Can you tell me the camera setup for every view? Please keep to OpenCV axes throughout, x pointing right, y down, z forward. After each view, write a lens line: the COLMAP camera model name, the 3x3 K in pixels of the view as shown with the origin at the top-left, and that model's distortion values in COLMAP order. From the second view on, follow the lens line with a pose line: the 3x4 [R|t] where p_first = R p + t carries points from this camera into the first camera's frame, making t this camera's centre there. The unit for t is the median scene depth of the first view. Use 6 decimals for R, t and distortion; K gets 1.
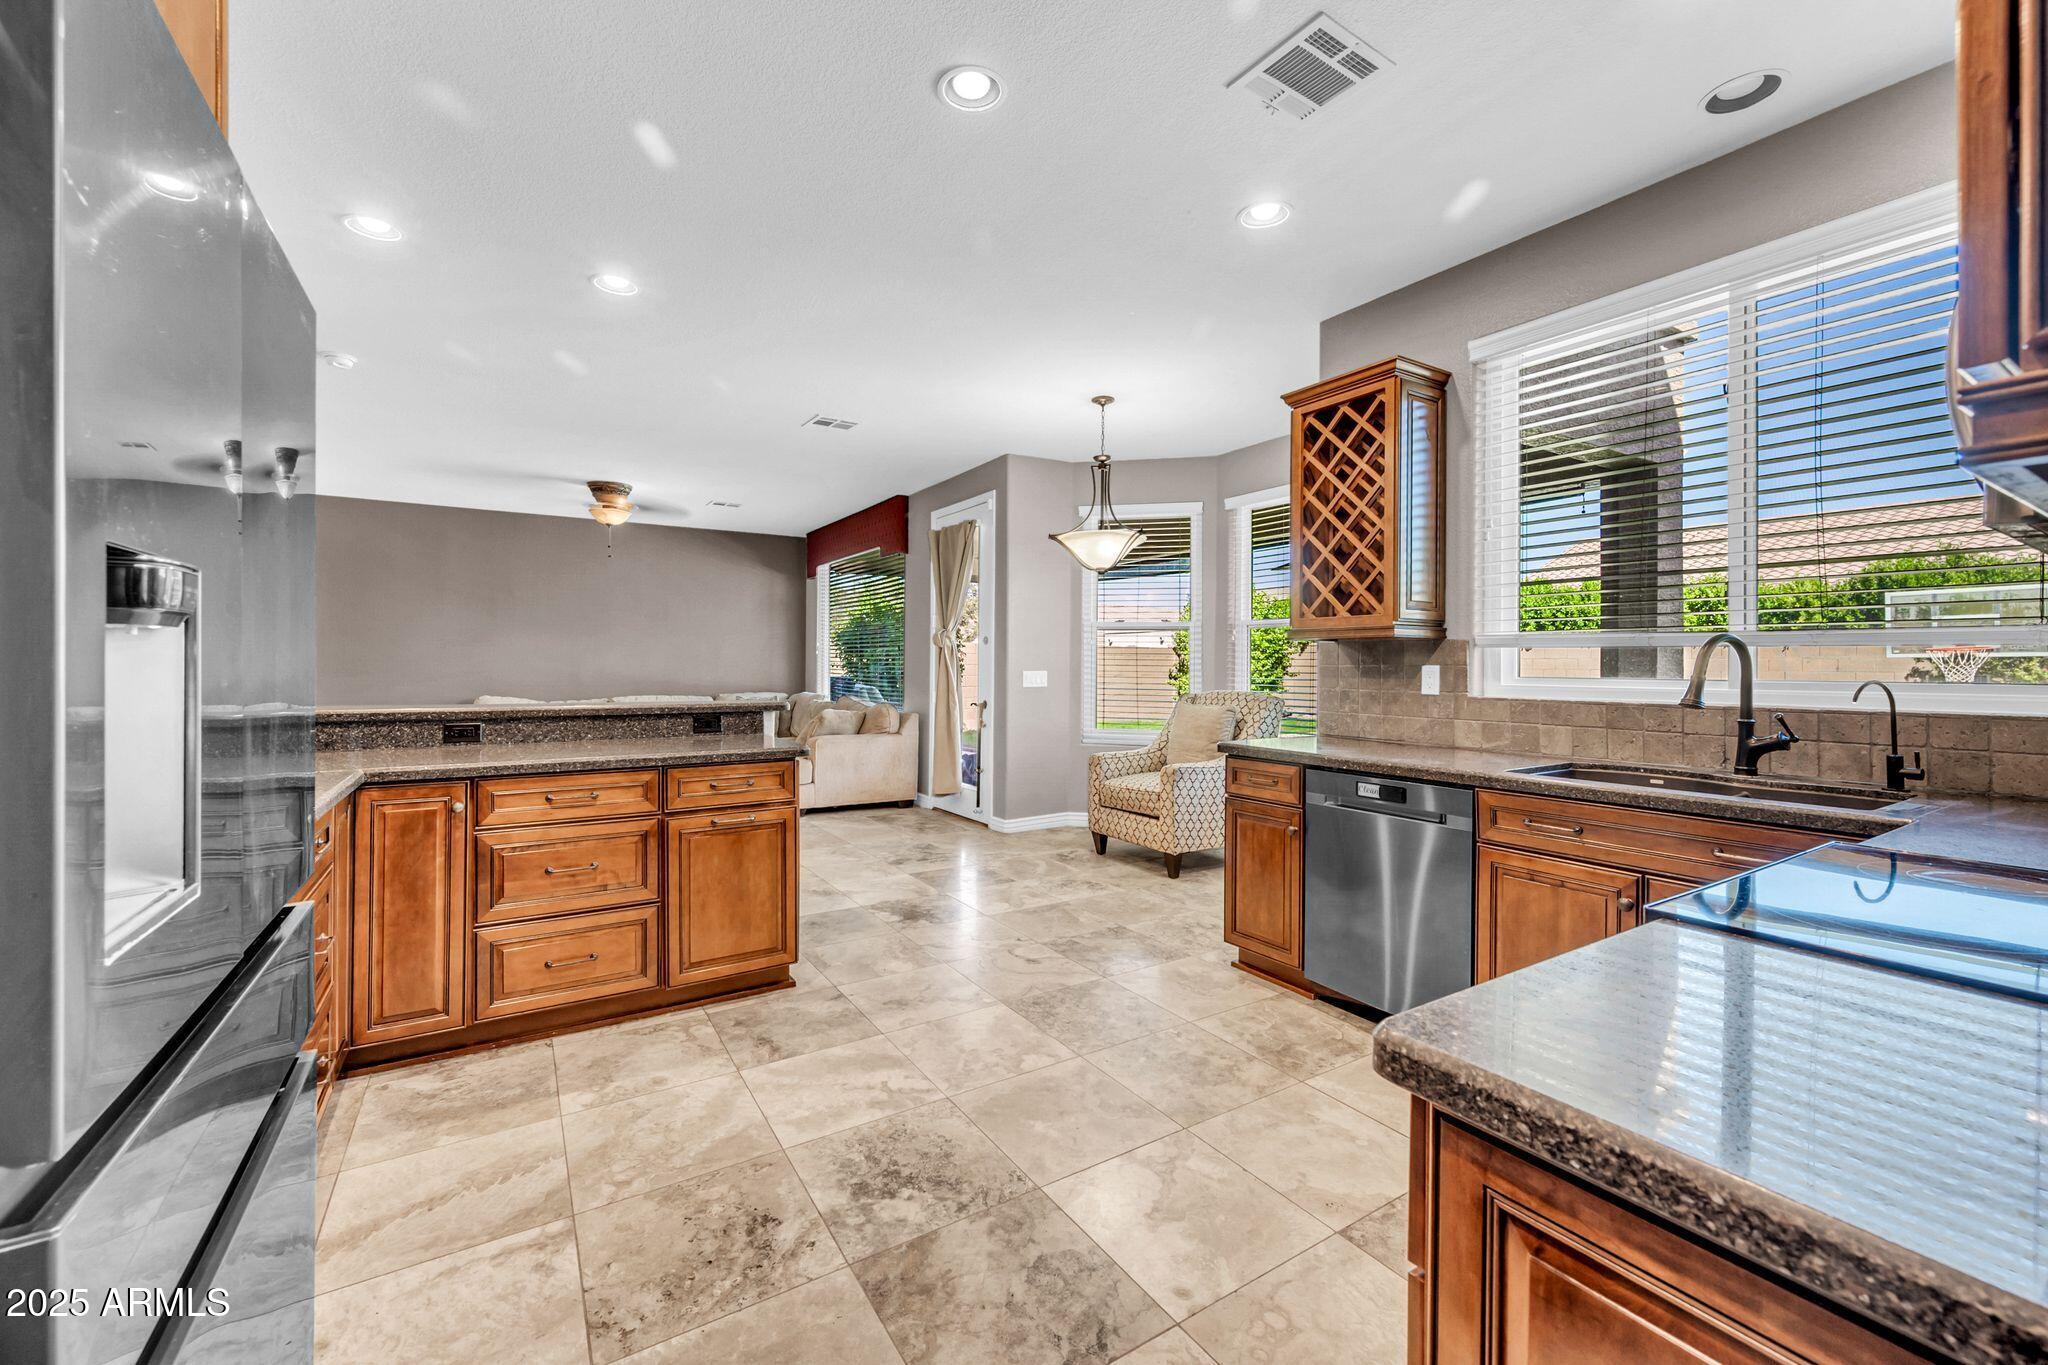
lens RADIAL K [[815.4, 0, 1021.0], [0, 815.4, 666.1], [0, 0, 1]] dist [0.000438, 0.000230]
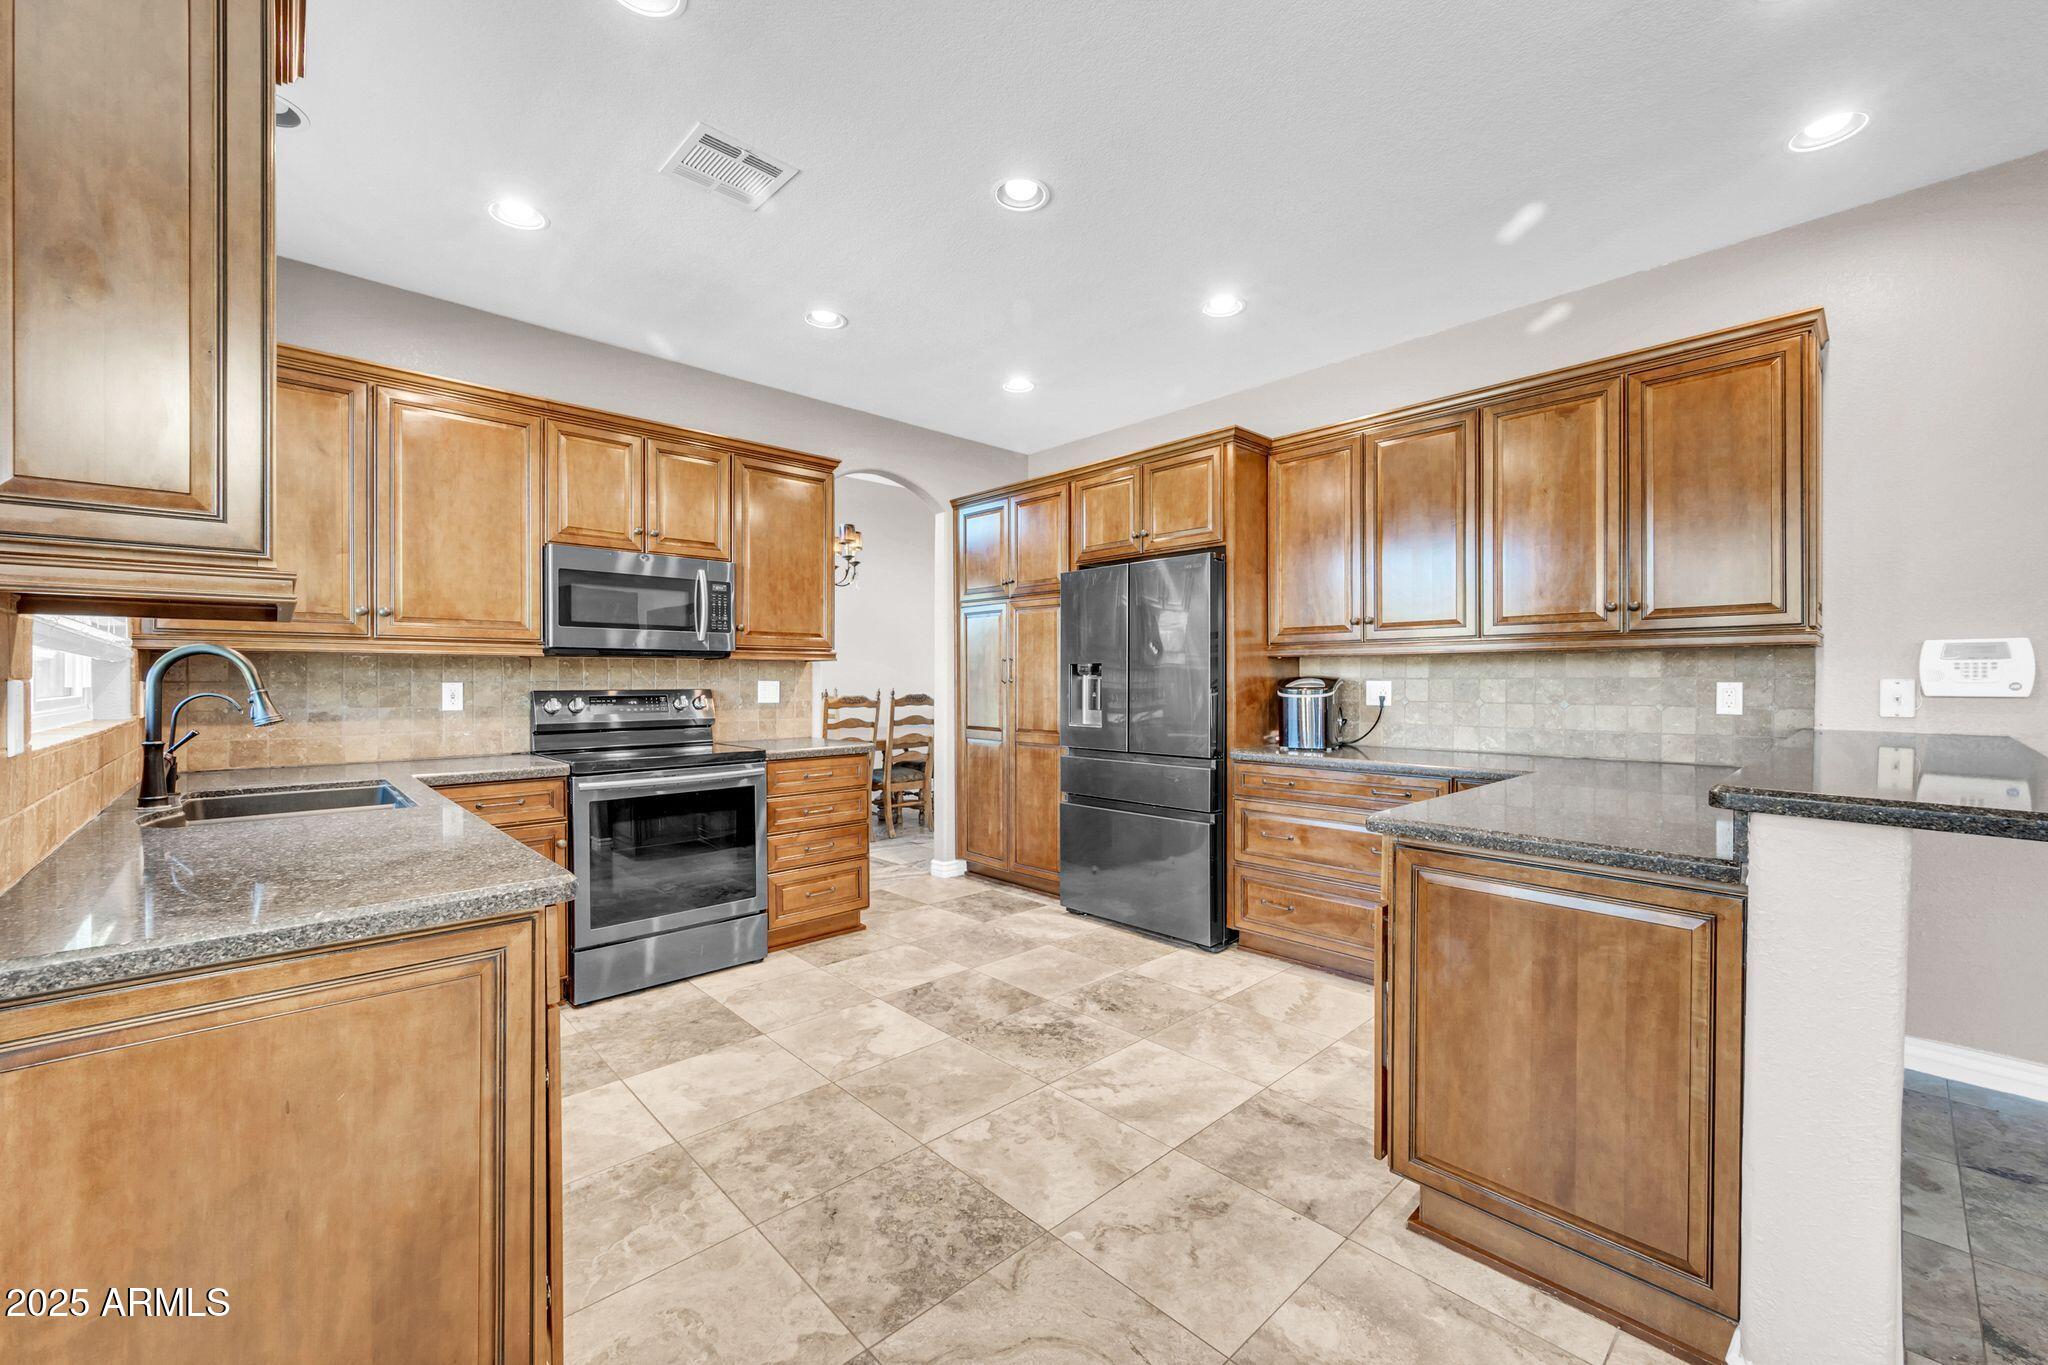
lens RADIAL K [[815.4, 0, 1025.3], [0, 815.4, 679.2], [0, 0, 1]] dist [0.000438, 0.000230]
pose [[-0.981942, -0.003609, -0.189149, 0.111458], [-0.003456, 0.999993, -0.001139, -0.003044], [0.189152, -0.000465, -0.981948, 1.579350]]
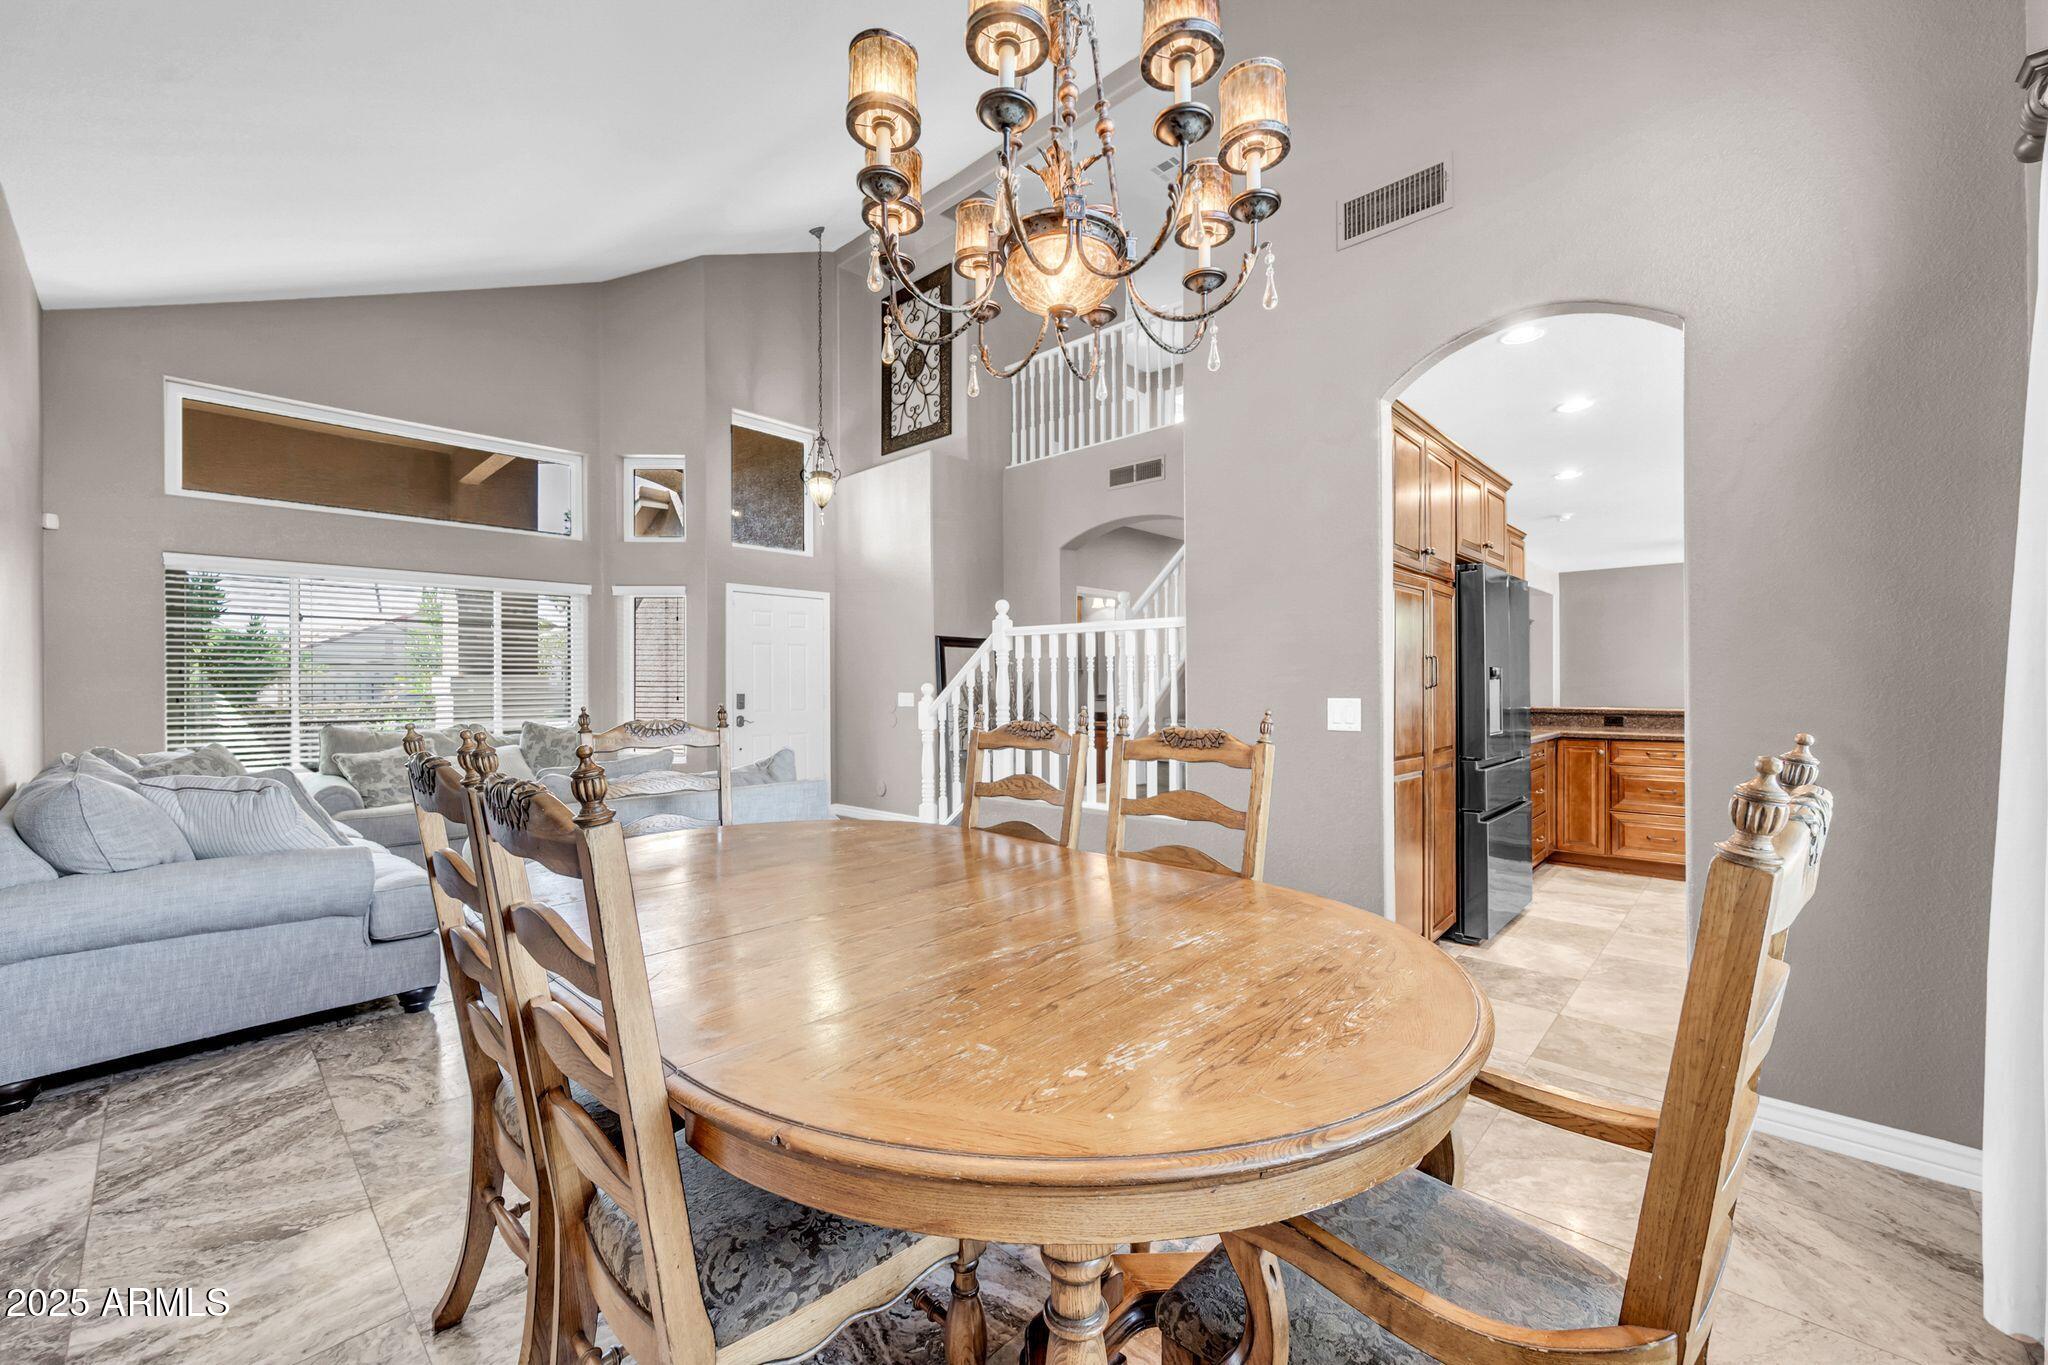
lens RADIAL K [[815.4, 0, 1017.4], [0, 815.4, 679.1], [0, 0, 1]] dist [0.000438, 0.000230]
pose [[0.244572, -0.008611, -0.969593, 0.833684], [0.002184, 0.999963, -0.008330, -0.004705], [0.969629, -0.000080, 0.244582, -0.834010]]
